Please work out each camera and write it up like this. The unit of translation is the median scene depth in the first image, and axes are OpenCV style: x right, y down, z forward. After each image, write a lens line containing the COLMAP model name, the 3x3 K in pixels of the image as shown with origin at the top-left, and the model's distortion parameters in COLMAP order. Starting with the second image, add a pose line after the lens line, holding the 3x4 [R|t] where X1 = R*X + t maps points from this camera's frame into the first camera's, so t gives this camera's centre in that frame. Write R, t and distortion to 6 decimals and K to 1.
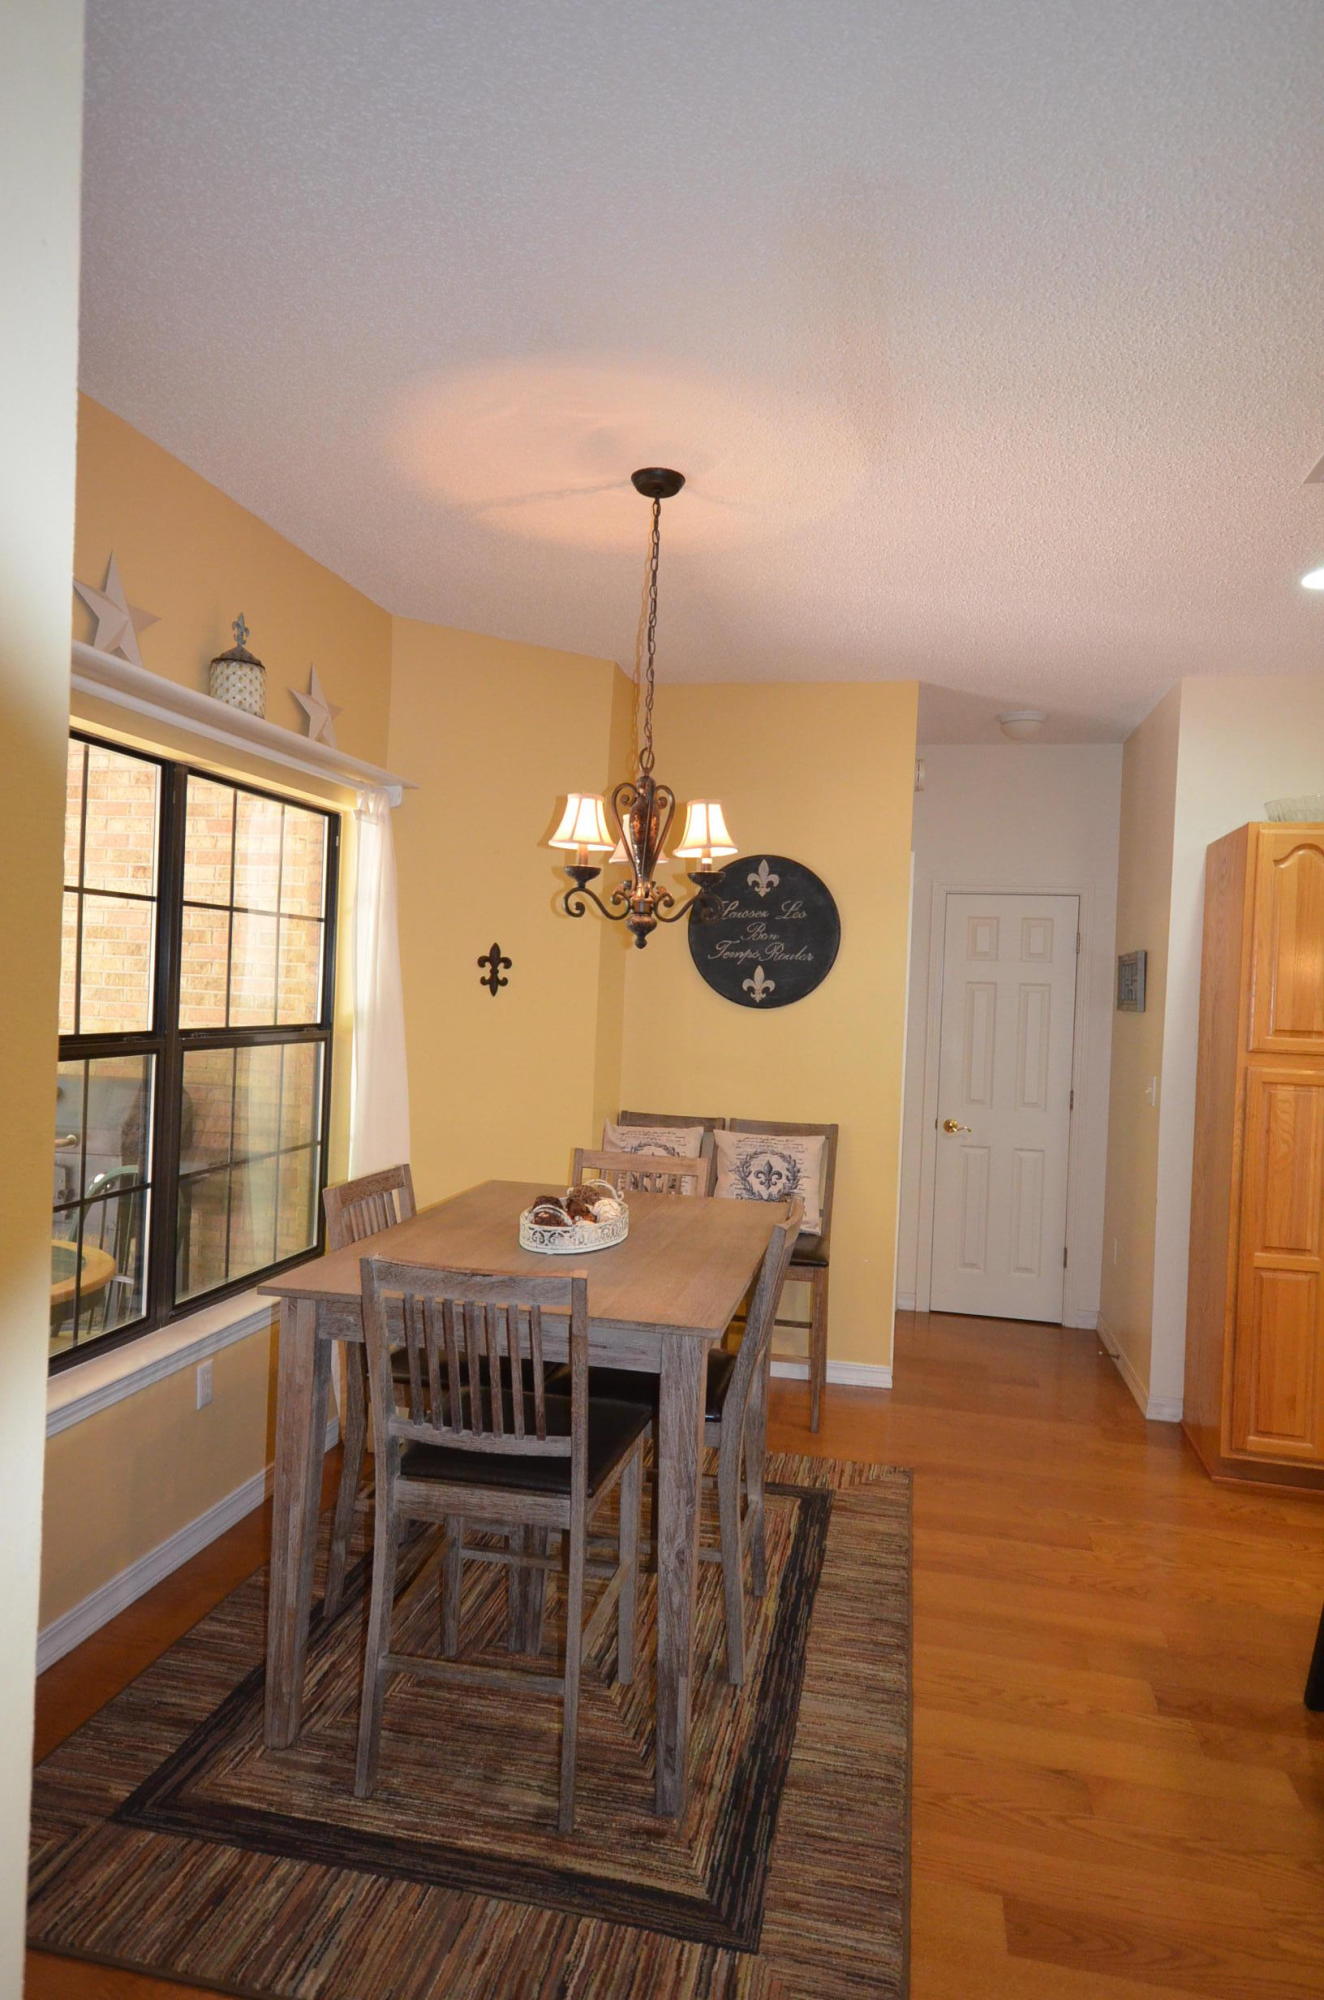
lens RADIAL K [[1204.3, 0, 655.4], [0, 1204.3, 997.0], [0, 0, 1]] dist [0.008907, 0.004081]
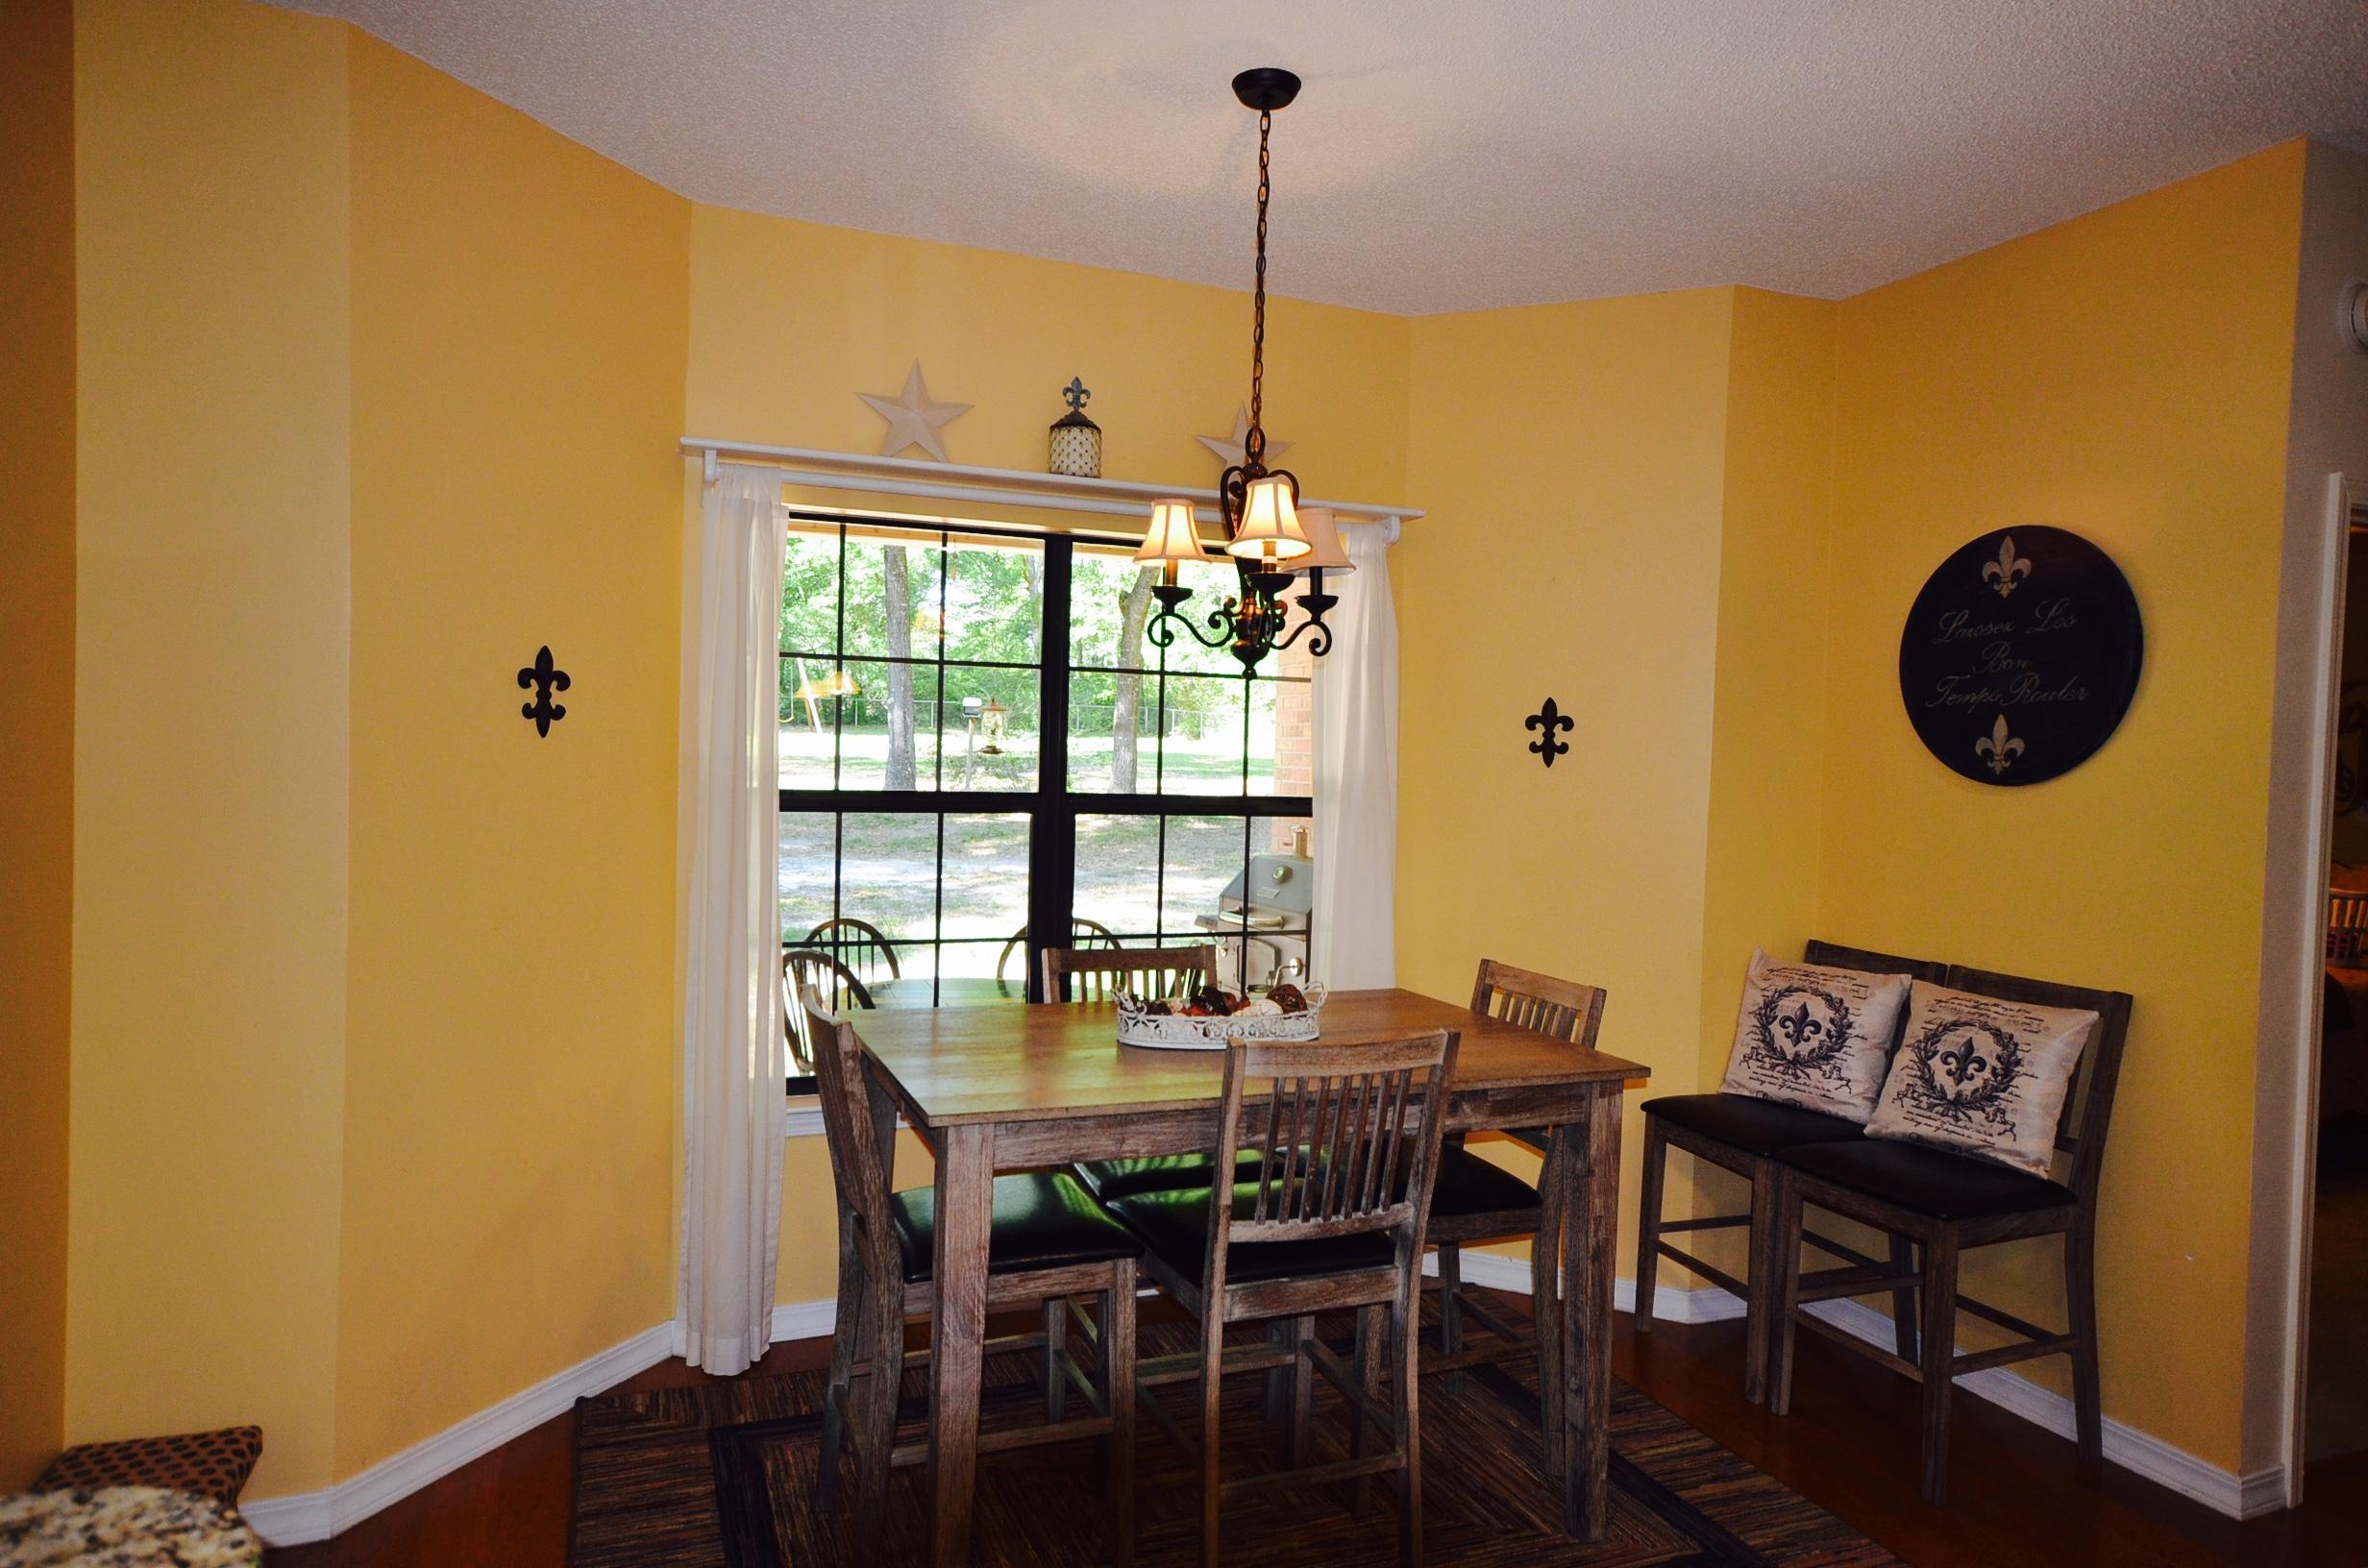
lens RADIAL K [[1425.7, 0, 1170.2], [0, 1425.7, 783.5], [0, 0, 1]] dist [0.008907, 0.004081]
pose [[0.556687, -0.006587, -0.830696, 0.491865], [-0.014809, 0.999731, -0.017852, 0.030061], [0.830590, 0.022240, 0.556440, 0.290547]]
